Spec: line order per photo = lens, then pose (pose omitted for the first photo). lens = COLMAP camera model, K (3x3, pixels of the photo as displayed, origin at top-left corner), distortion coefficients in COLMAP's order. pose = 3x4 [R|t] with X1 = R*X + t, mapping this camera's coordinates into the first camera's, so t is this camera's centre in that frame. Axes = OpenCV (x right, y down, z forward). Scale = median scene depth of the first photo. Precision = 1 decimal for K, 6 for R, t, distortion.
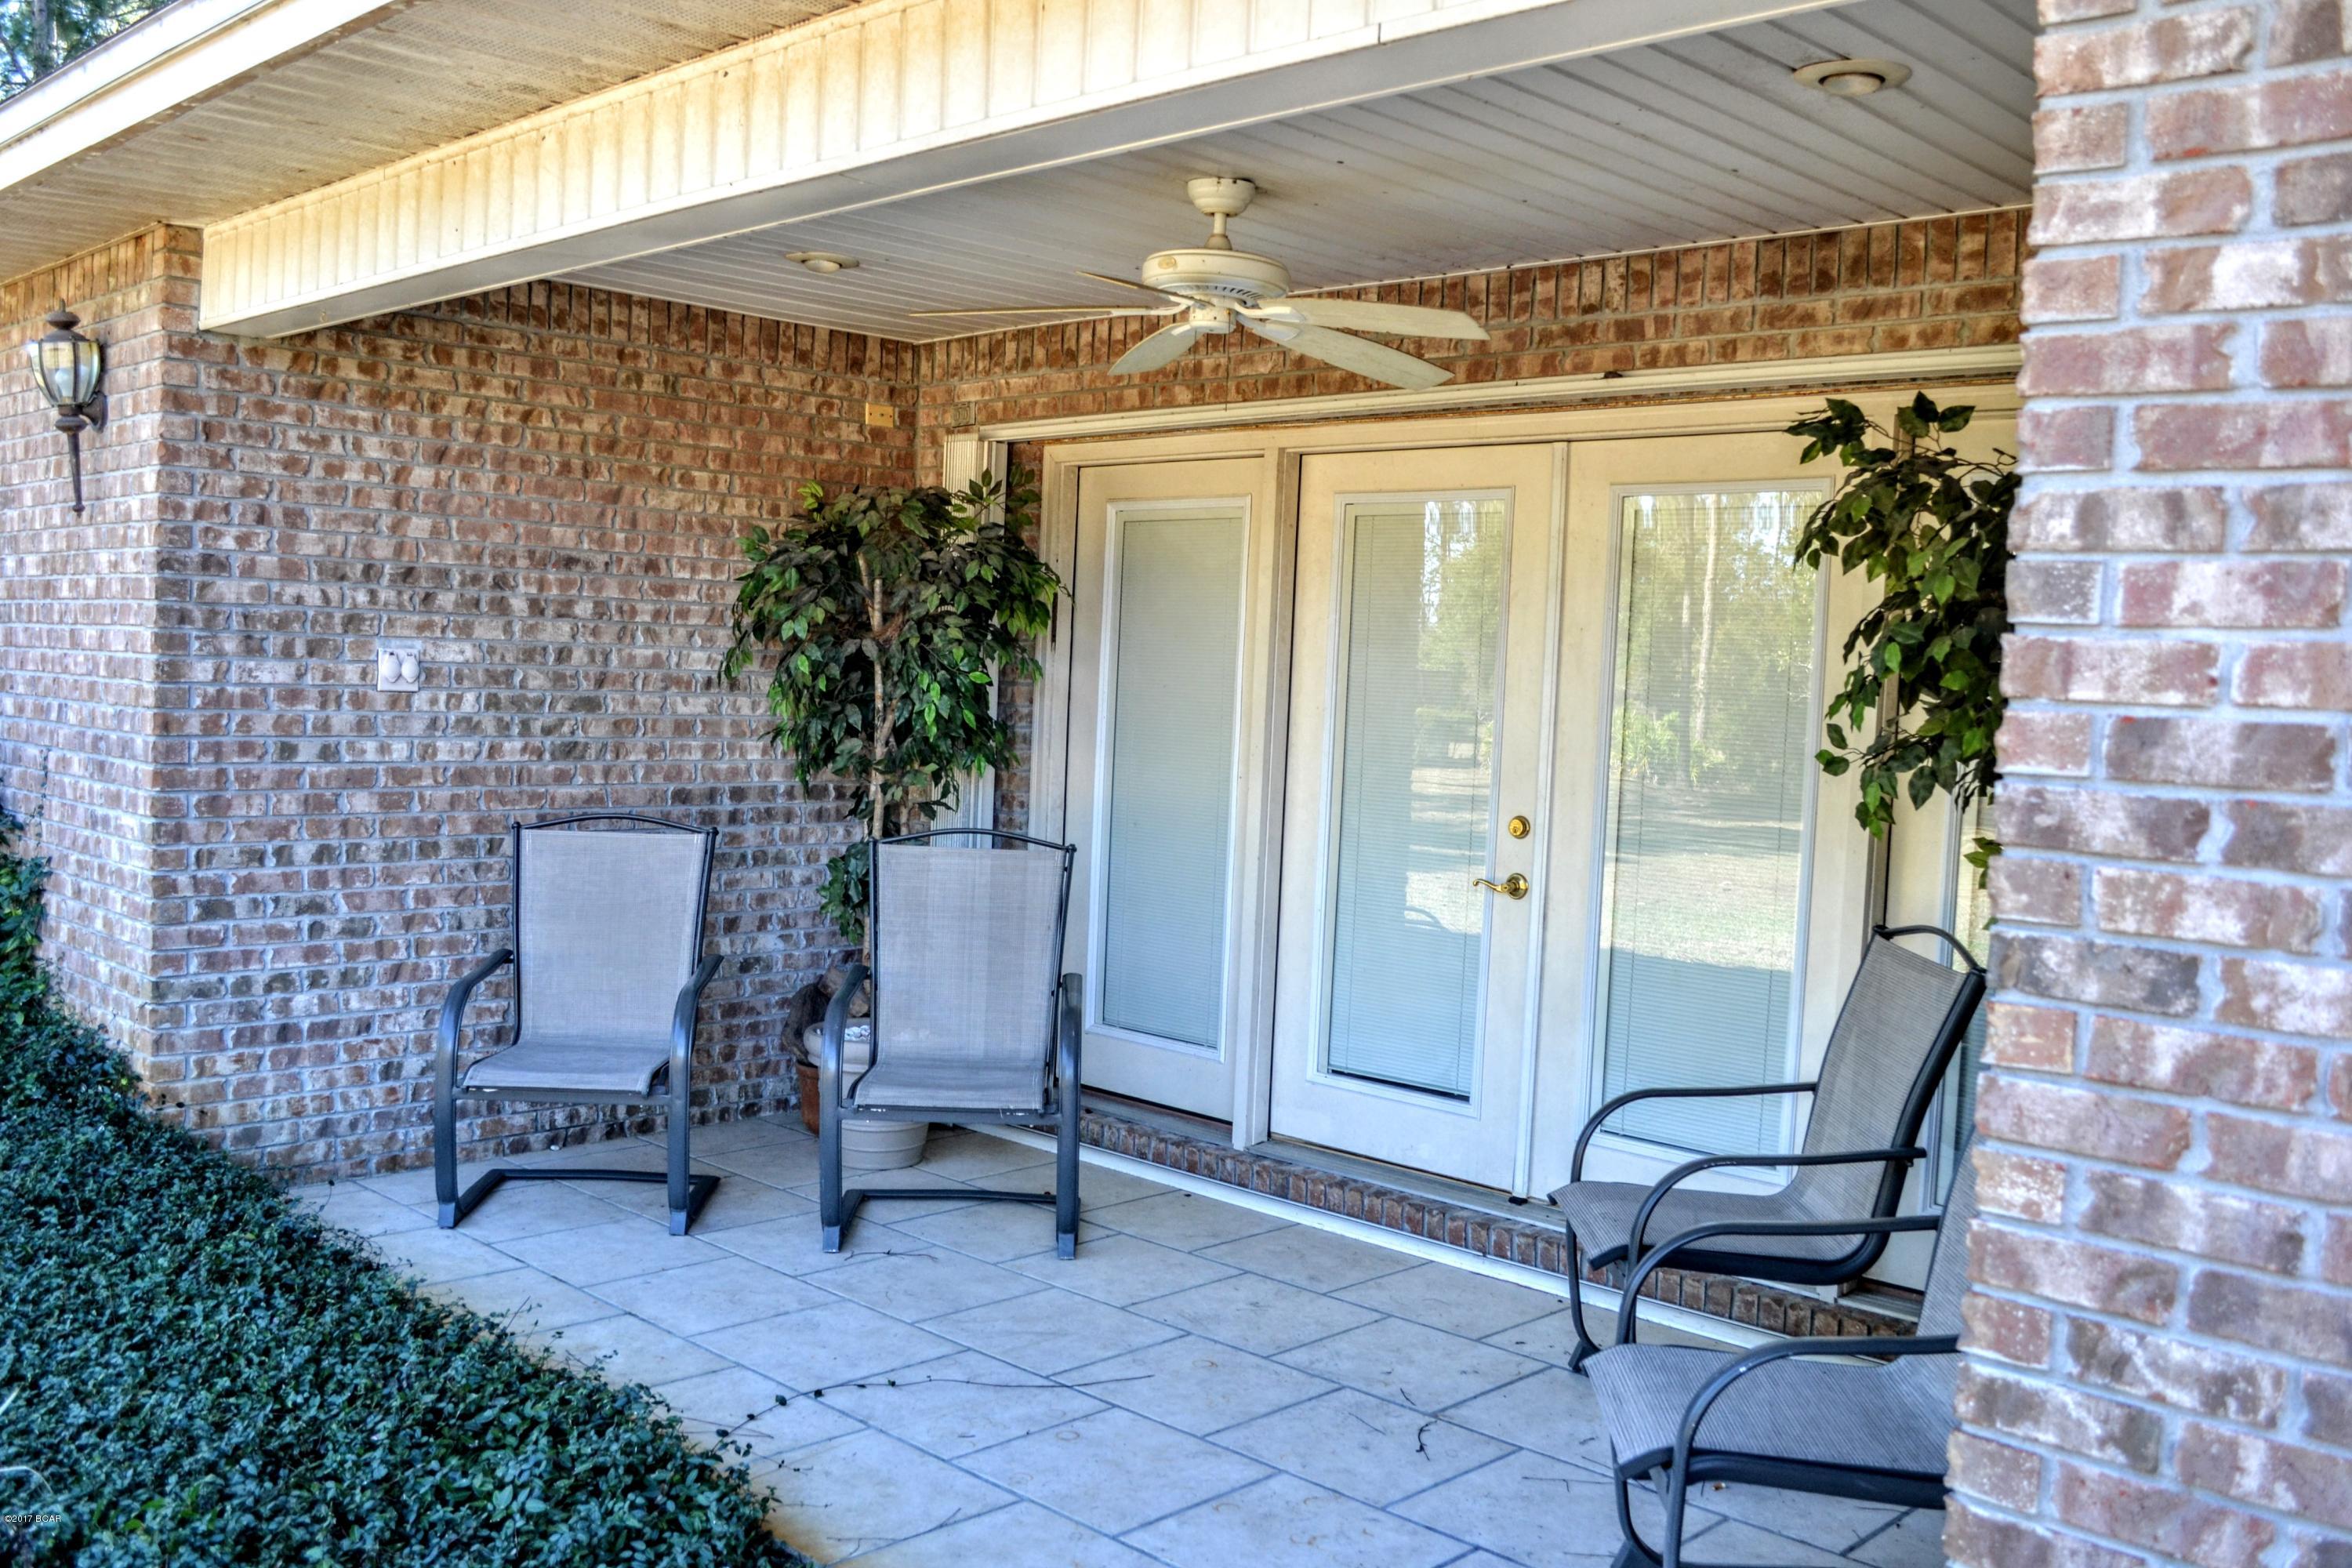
lens RADIAL K [[2078.4, 0, 1172.8], [0, 2078.4, 800.6], [0, 0, 1]] dist [-0.073840, -0.018191]
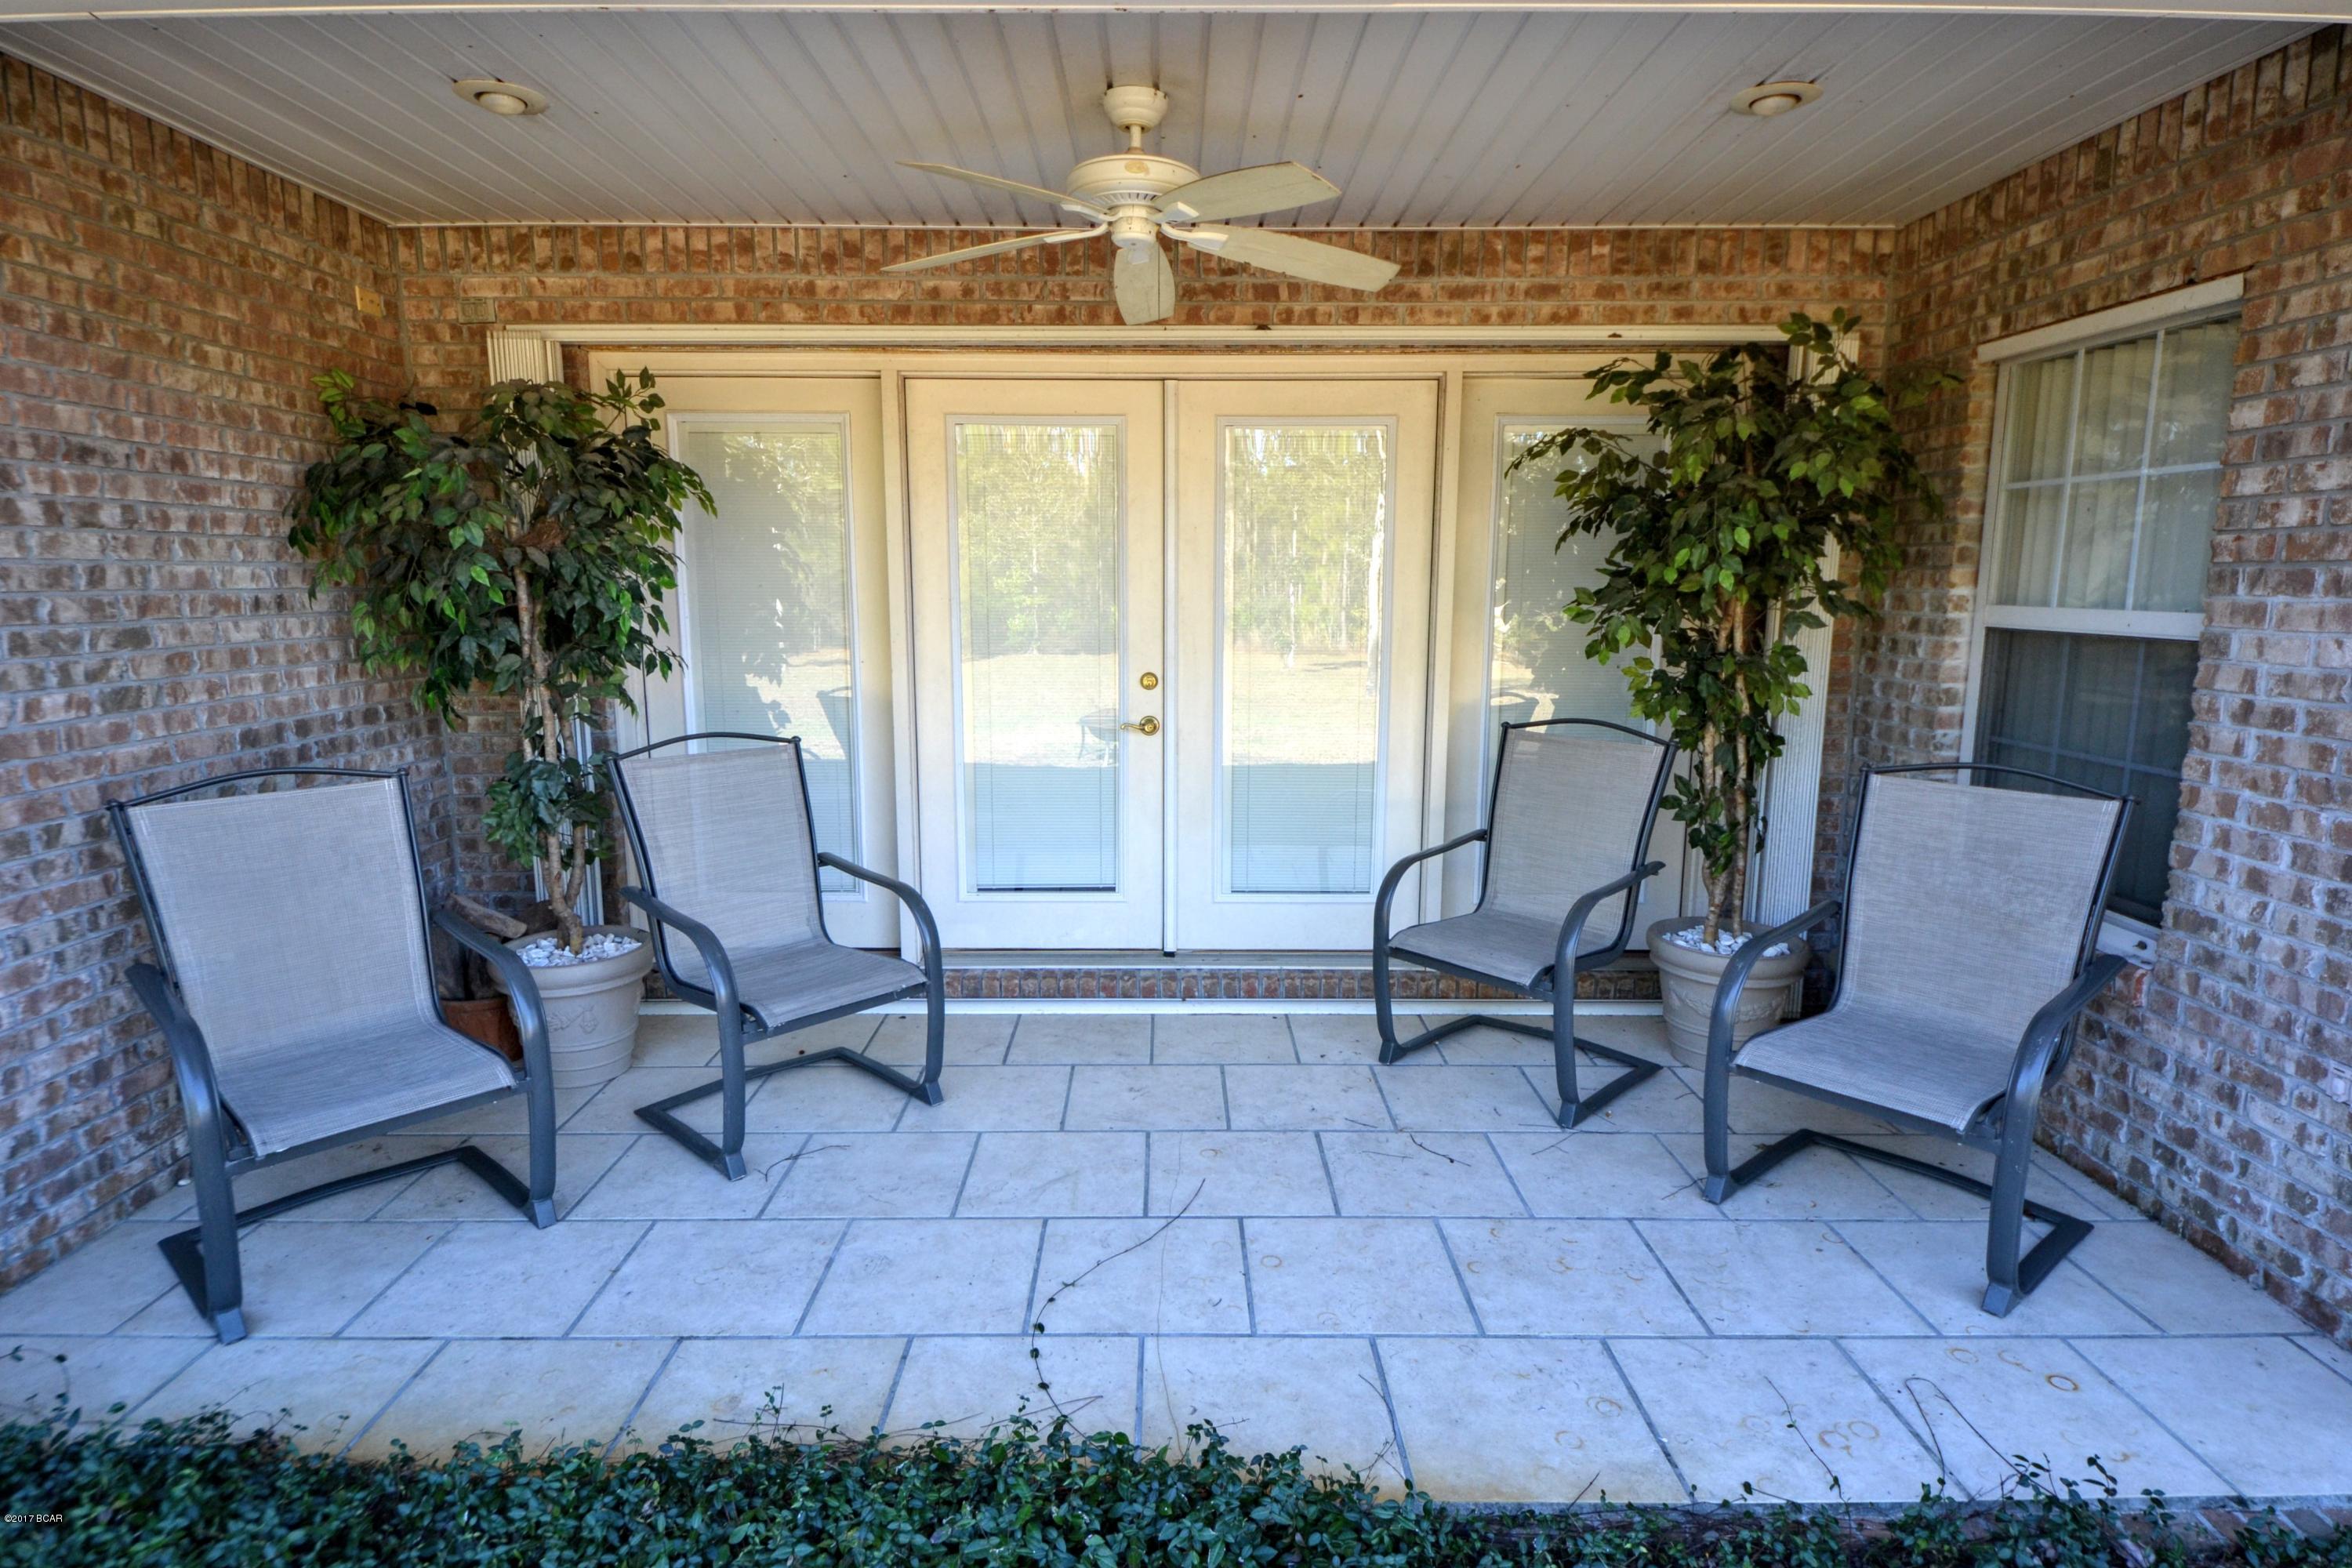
lens RADIAL K [[1245.5, 0, 1189.5], [0, 1245.5, 790.4], [0, 0, 1]] dist [0.020296, -0.020394]
pose [[0.709251, -0.156587, 0.687345, -0.338305], [0.071909, 0.986003, 0.150424, -0.032480], [-0.701279, -0.057262, 0.710583, 0.376186]]
